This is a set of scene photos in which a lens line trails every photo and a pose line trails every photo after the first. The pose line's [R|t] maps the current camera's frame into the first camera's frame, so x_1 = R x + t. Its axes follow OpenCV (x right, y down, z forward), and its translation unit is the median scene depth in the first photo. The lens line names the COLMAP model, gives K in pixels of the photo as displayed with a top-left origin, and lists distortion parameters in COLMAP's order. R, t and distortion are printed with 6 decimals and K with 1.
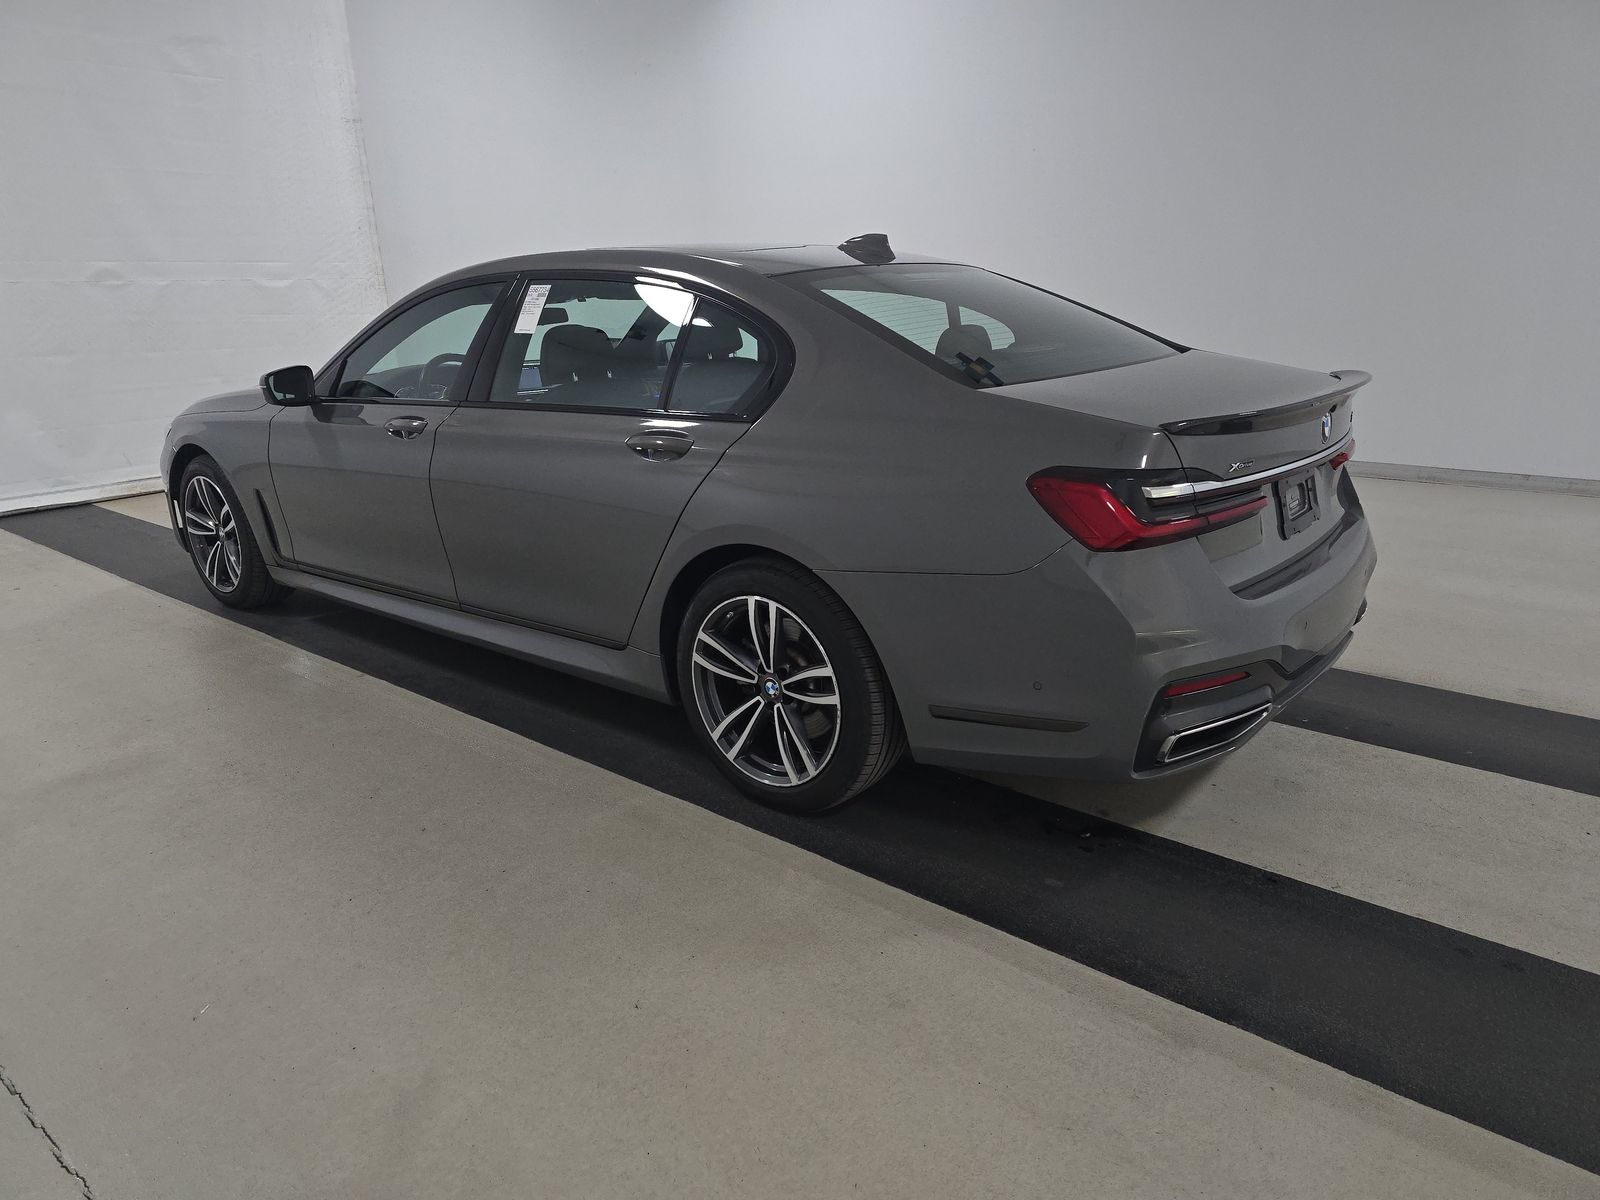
lens RADIAL K [[1087.4, 0, 800.0], [0, 1087.4, 600.0], [0, 0, 1]] dist [0.080503, -0.069720]
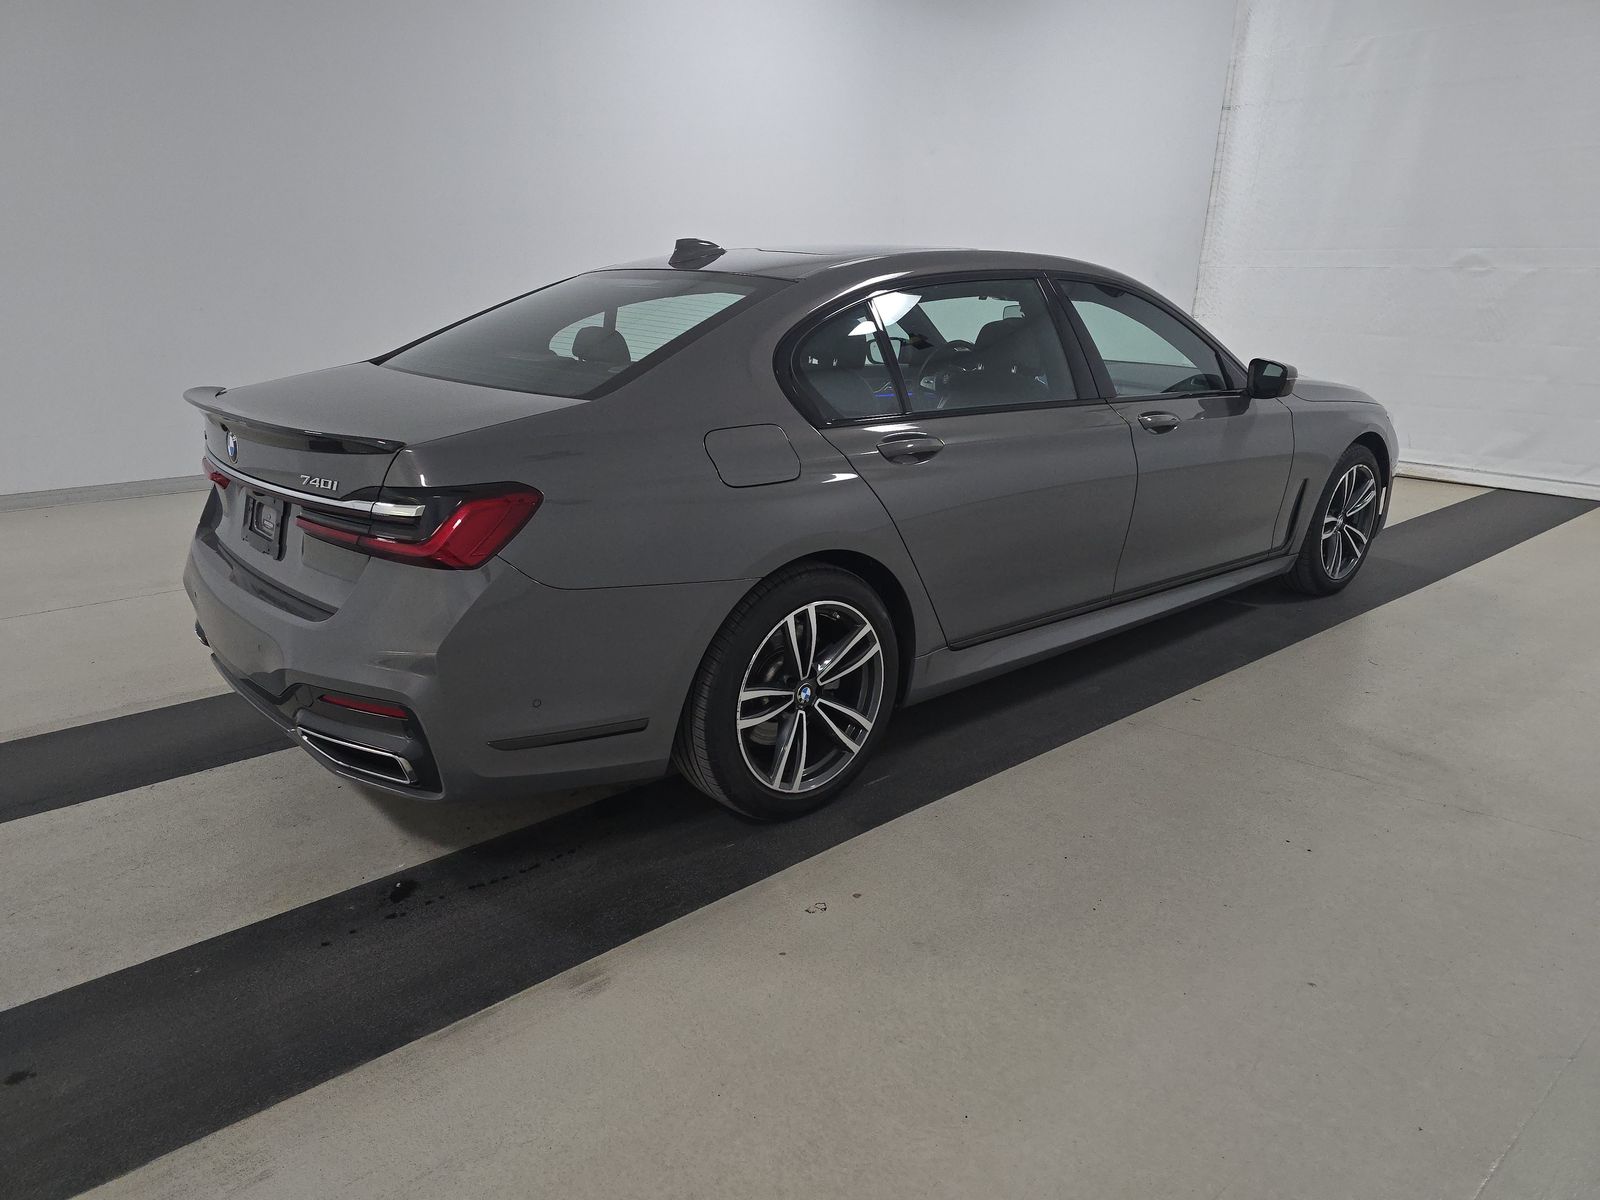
lens RADIAL K [[1087.4, 0, 800.0], [0, 1087.4, 600.0], [0, 0, 1]] dist [0.080503, -0.069720]
pose [[-0.187906, 0.305913, -0.933332, 0.844732], [-0.282123, 0.893403, 0.349625, -0.328679], [0.940797, 0.329011, -0.081571, 1.008736]]
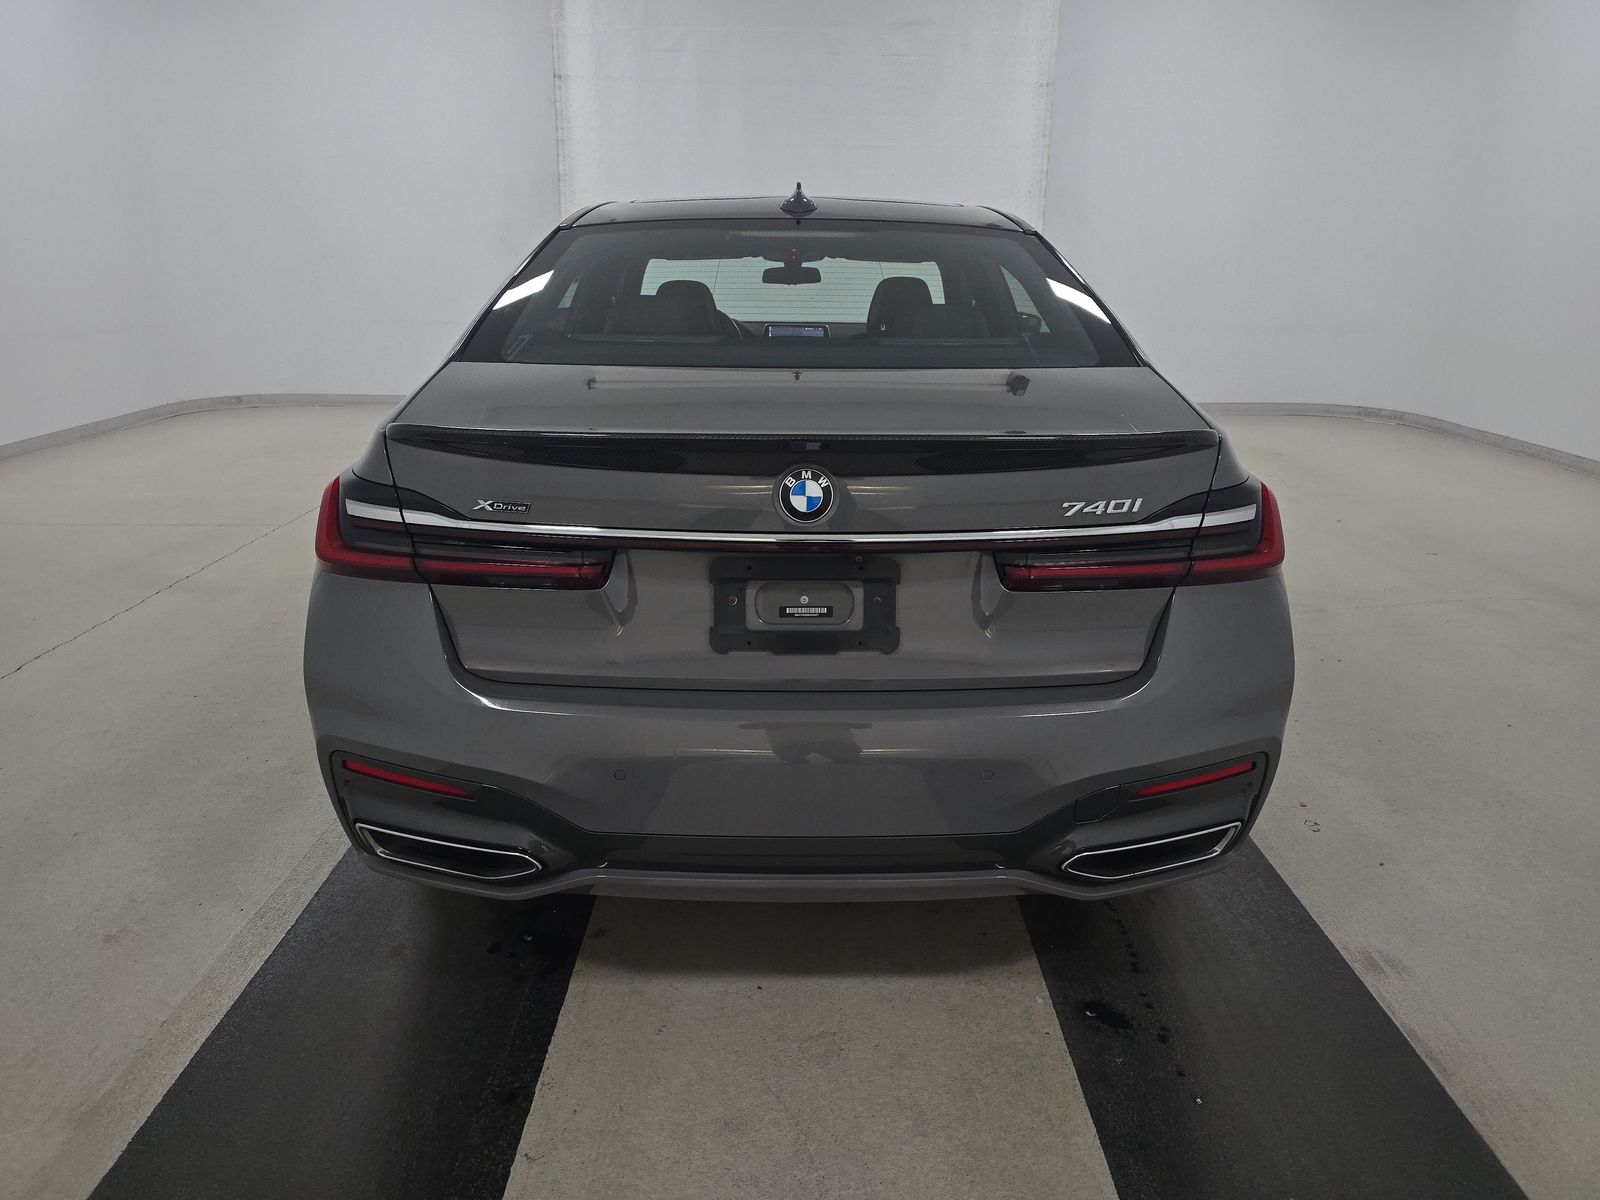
lens RADIAL K [[1087.4, 0, 800.0], [0, 1087.4, 600.0], [0, 0, 1]] dist [0.080503, -0.069720]
pose [[0.632988, 0.262981, -0.728125, 0.584214], [-0.244390, 0.960320, 0.134386, -0.114905], [0.734574, 0.092882, 0.672141, 0.377055]]
